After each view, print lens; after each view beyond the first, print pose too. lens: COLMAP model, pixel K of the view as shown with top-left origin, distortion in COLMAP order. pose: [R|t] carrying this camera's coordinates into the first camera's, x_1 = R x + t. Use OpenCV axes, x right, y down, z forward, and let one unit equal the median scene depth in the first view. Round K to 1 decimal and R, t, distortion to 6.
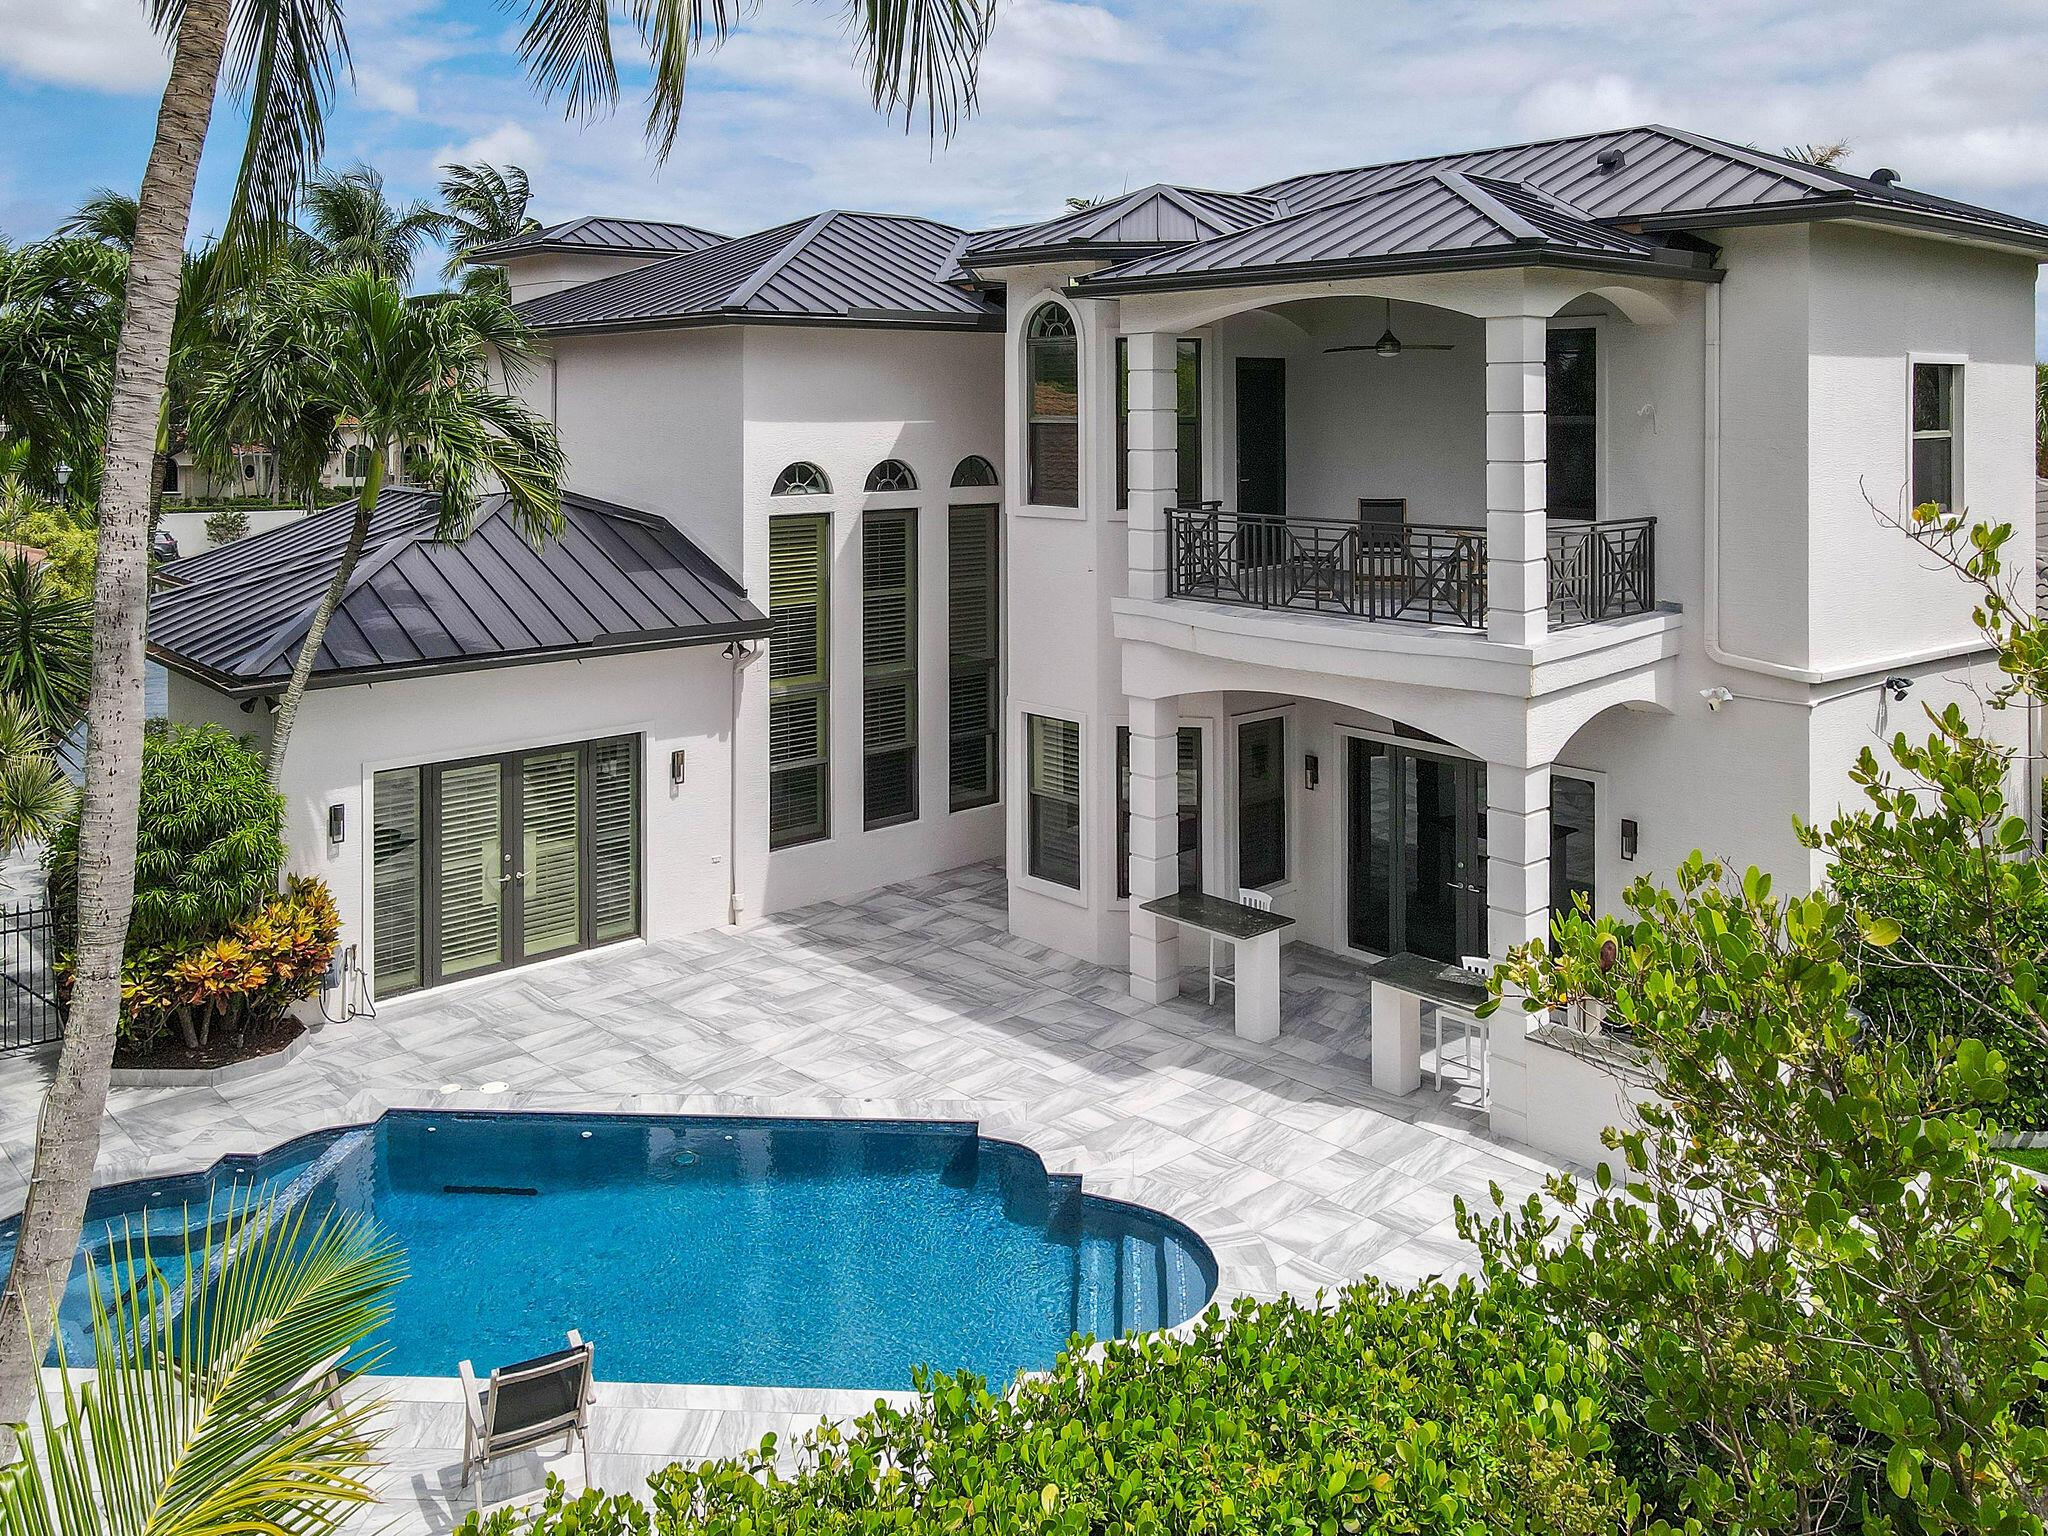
lens RADIAL K [[1505.1, 0, 1022.3], [0, 1505.1, 727.9], [0, 0, 1]] dist [0.013983, 0.000877]
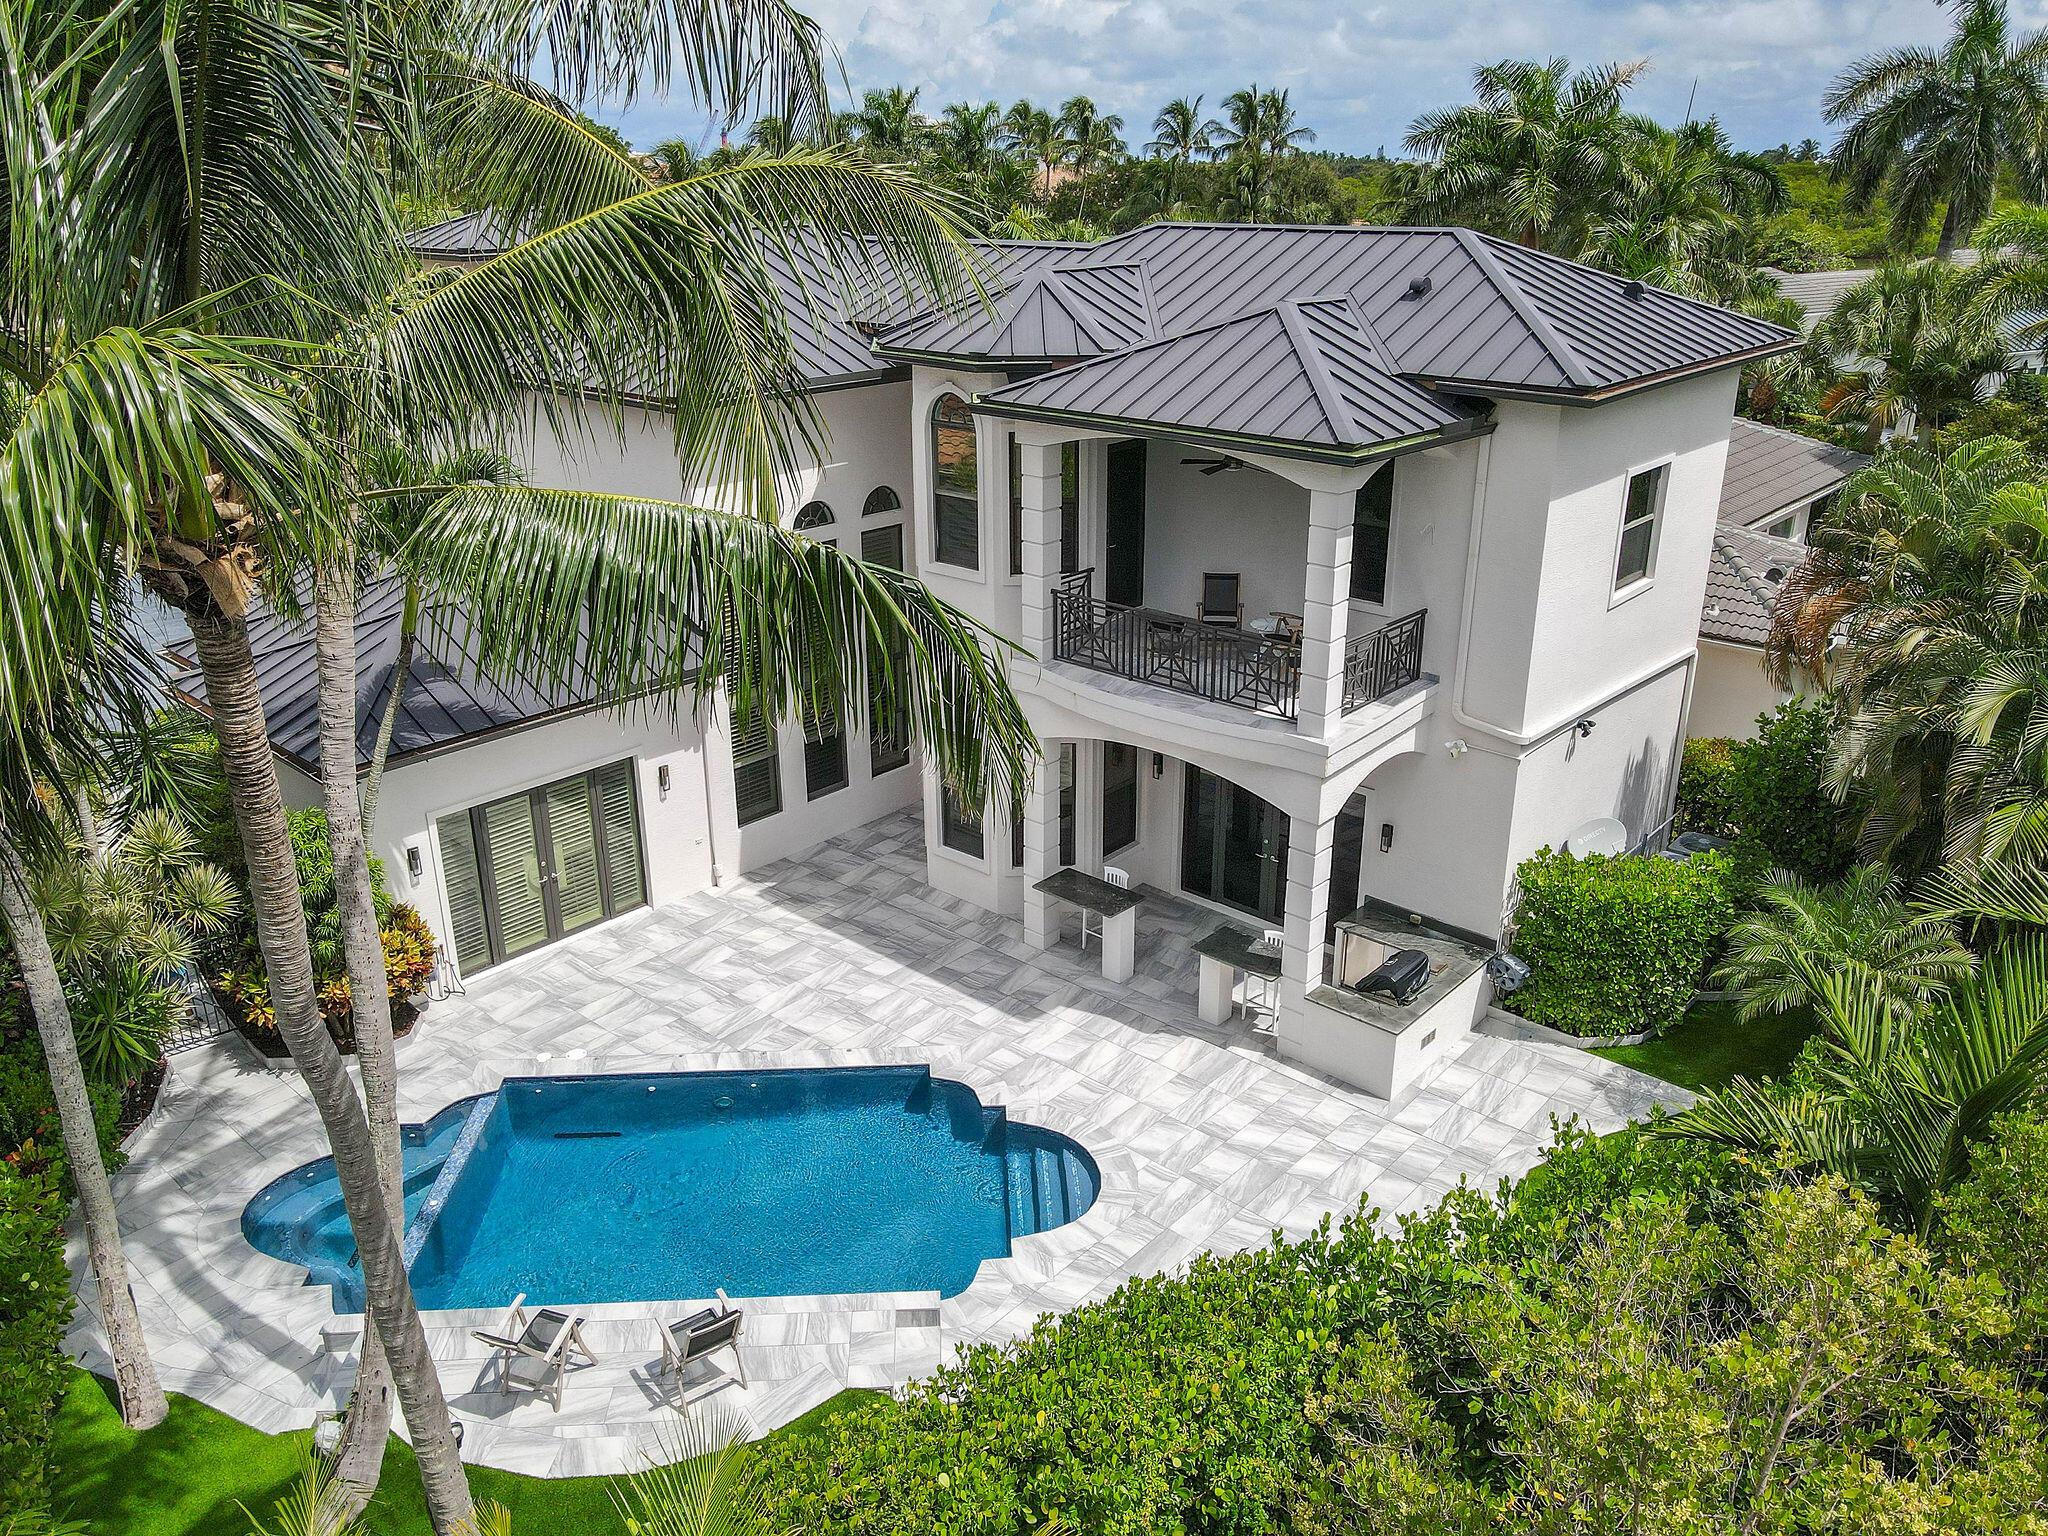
lens RADIAL K [[1286.0, 0, 1008.2], [0, 1286.0, 994.8], [0, 0, 1]] dist [0.001816, -0.000211]
pose [[0.994934, -0.050412, 0.086979, -0.051867], [0.016486, 0.935290, 0.353498, -0.209928], [-0.099171, -0.350274, 0.931383, -0.112941]]
